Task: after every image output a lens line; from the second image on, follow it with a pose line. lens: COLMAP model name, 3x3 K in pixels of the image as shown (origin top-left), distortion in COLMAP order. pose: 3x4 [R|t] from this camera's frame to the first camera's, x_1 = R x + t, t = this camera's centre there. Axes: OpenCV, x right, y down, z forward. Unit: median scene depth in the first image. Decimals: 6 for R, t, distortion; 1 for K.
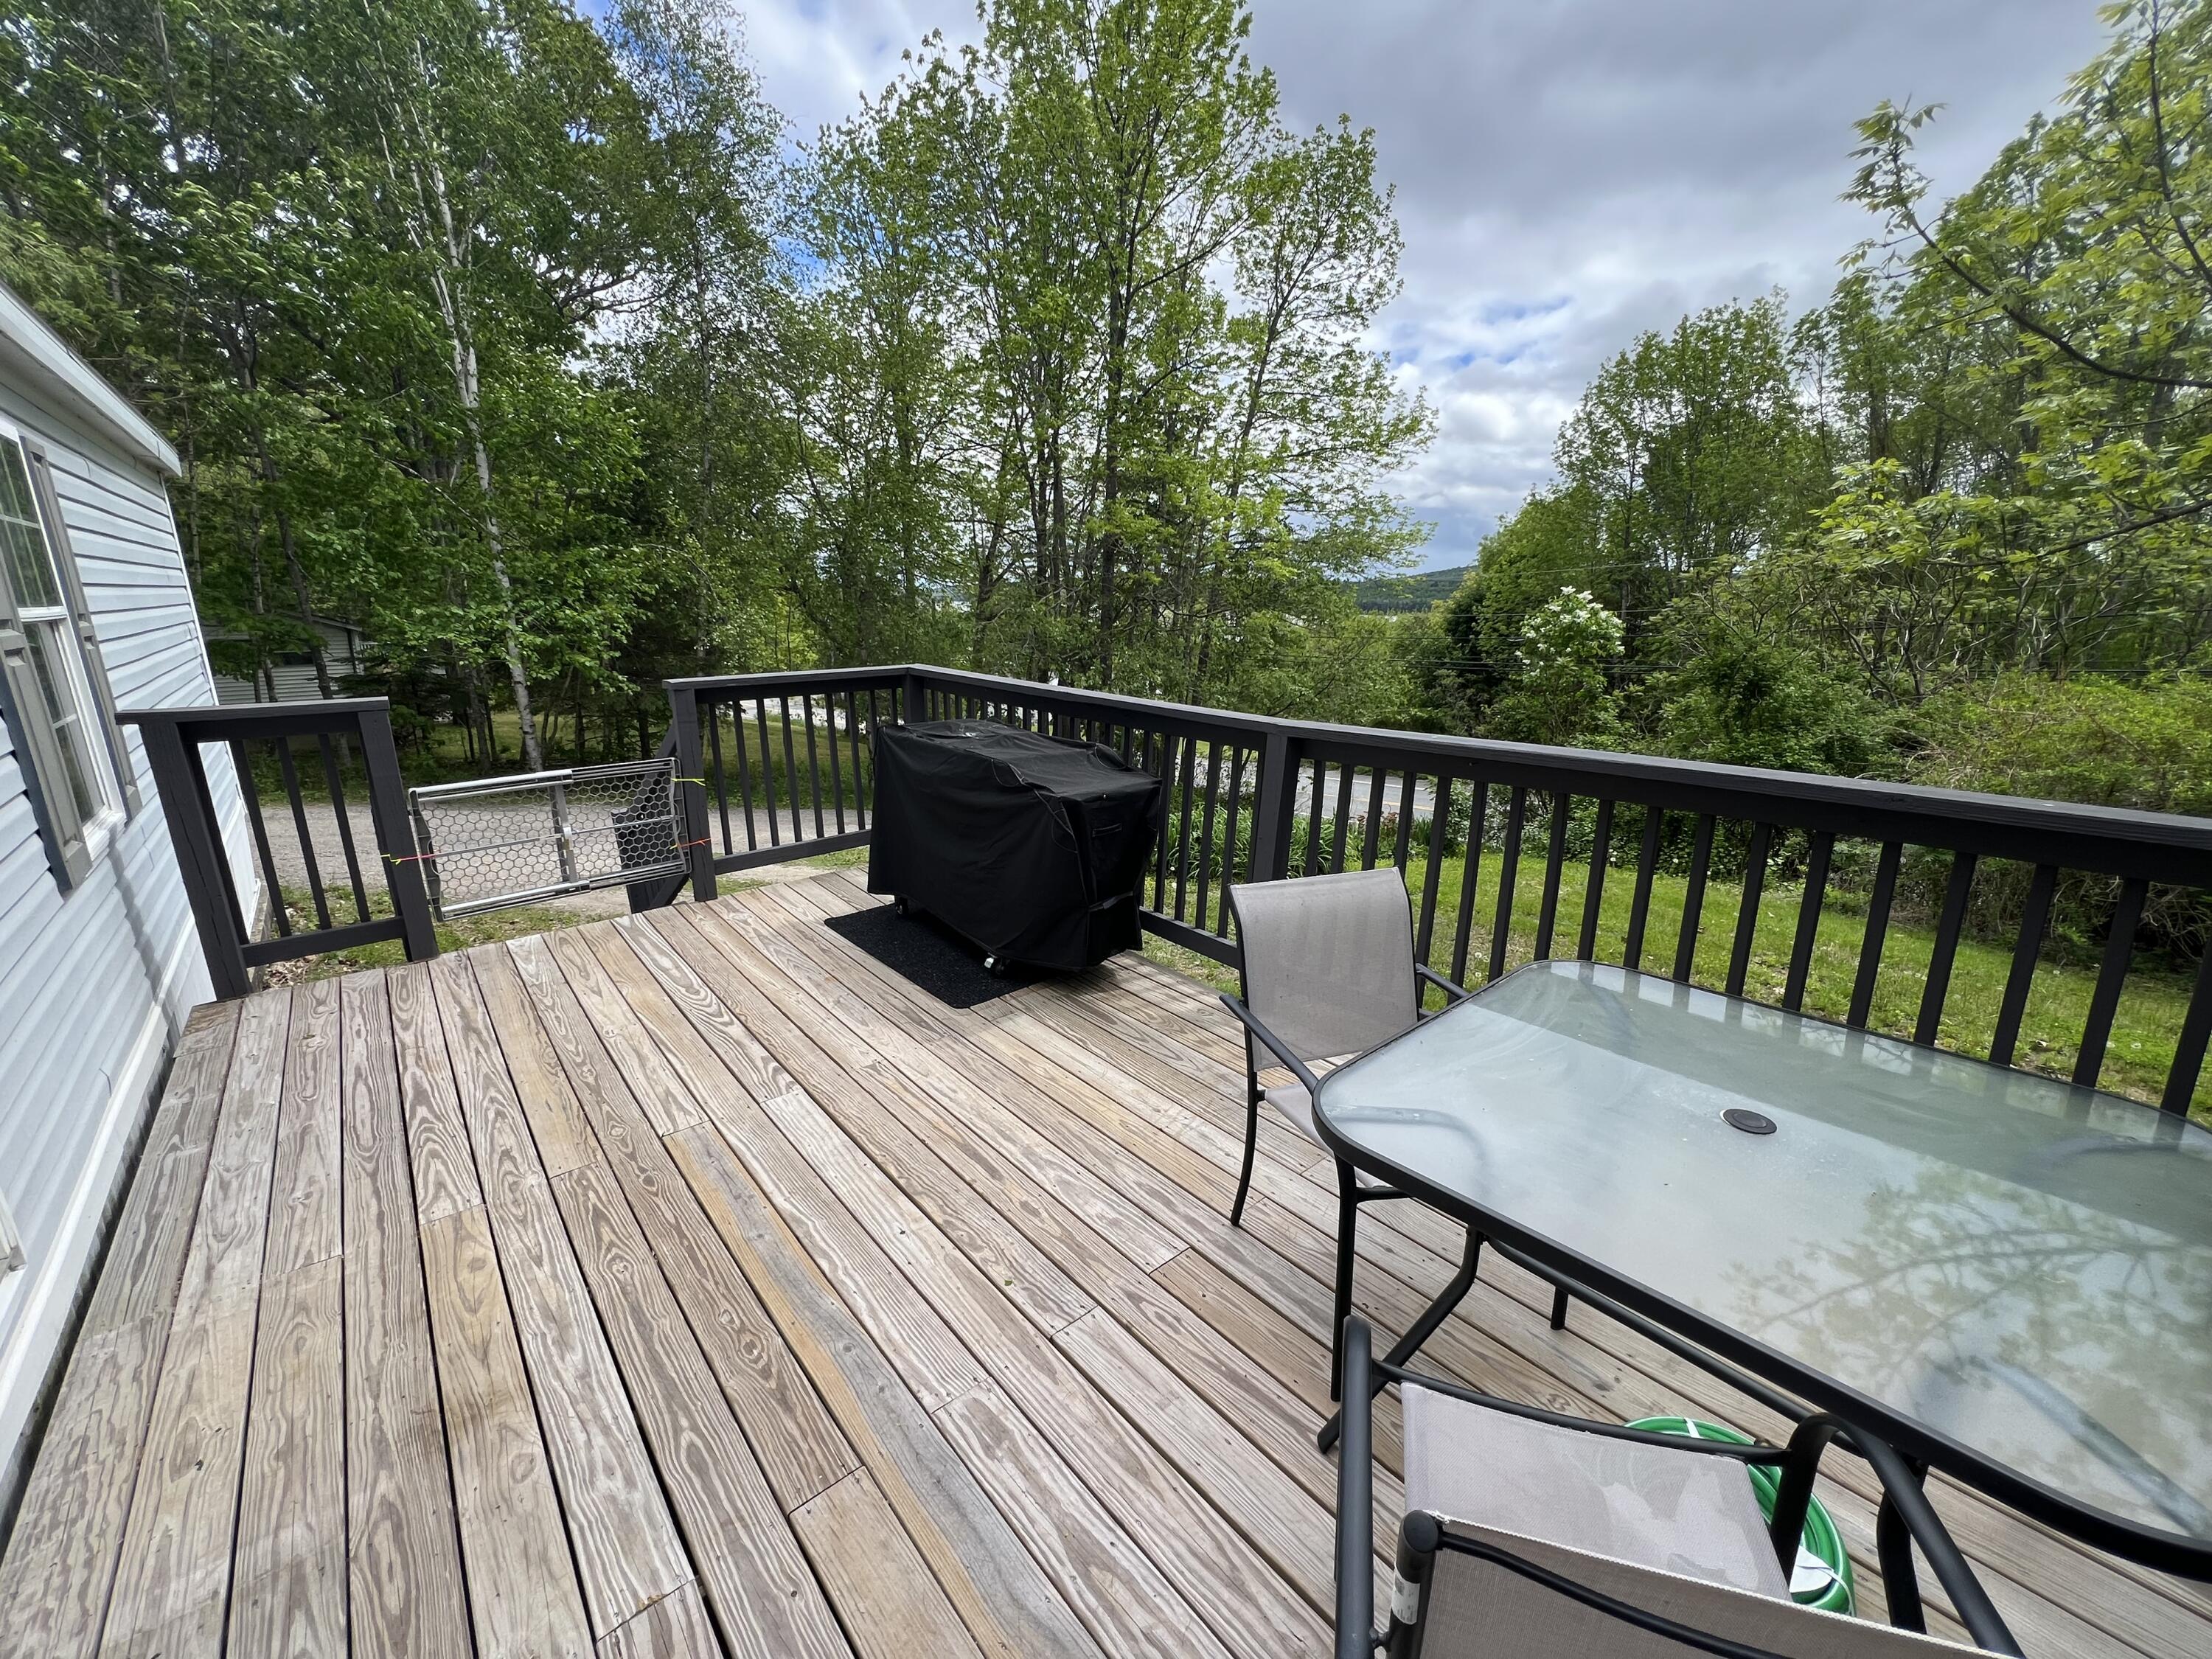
lens RADIAL K [[887.7, 0, 1104.7], [0, 887.7, 821.6], [0, 0, 1]] dist [0.000210, 0.000007]
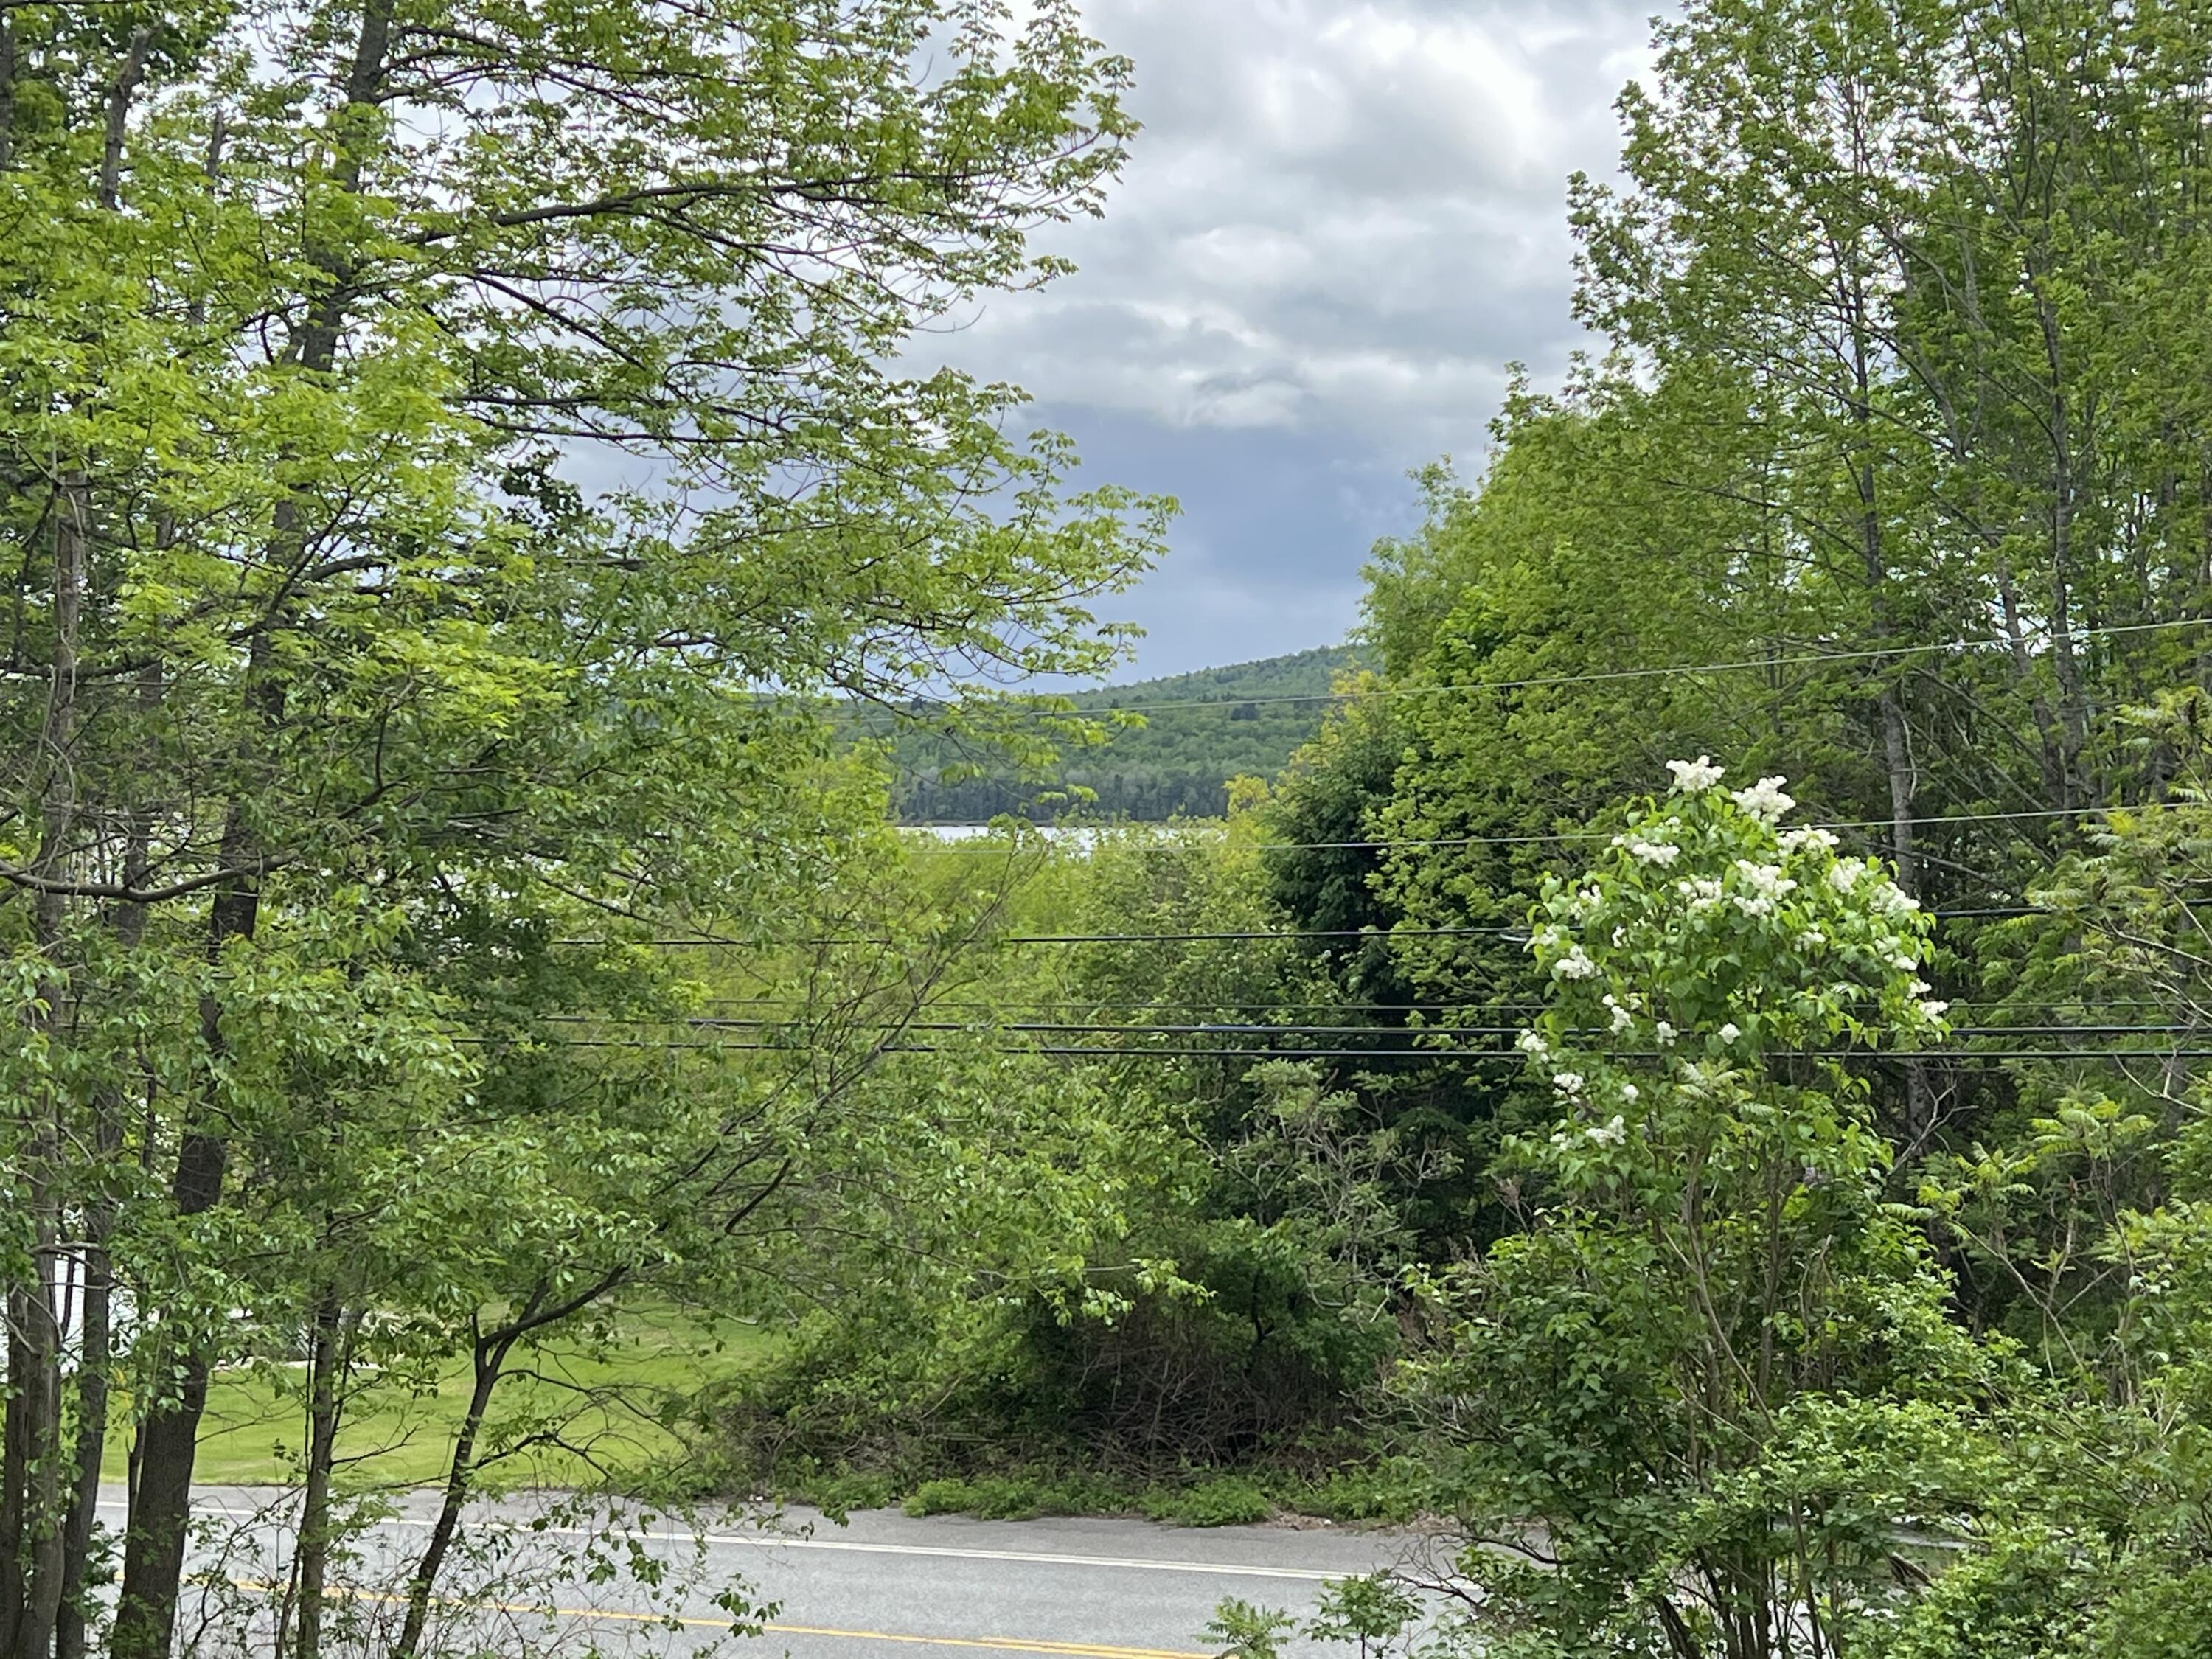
lens RADIAL K [[3597.3, 0, 1108.0], [0, 3597.3, 831.8], [0, 0, 1]] dist [0.116377, 0.000000]
pose [[0.953690, -0.016169, 0.300355, 0.057818], [0.083000, 0.973931, -0.211115, -0.039137], [-0.289112, 0.226267, 0.930171, 0.106233]]
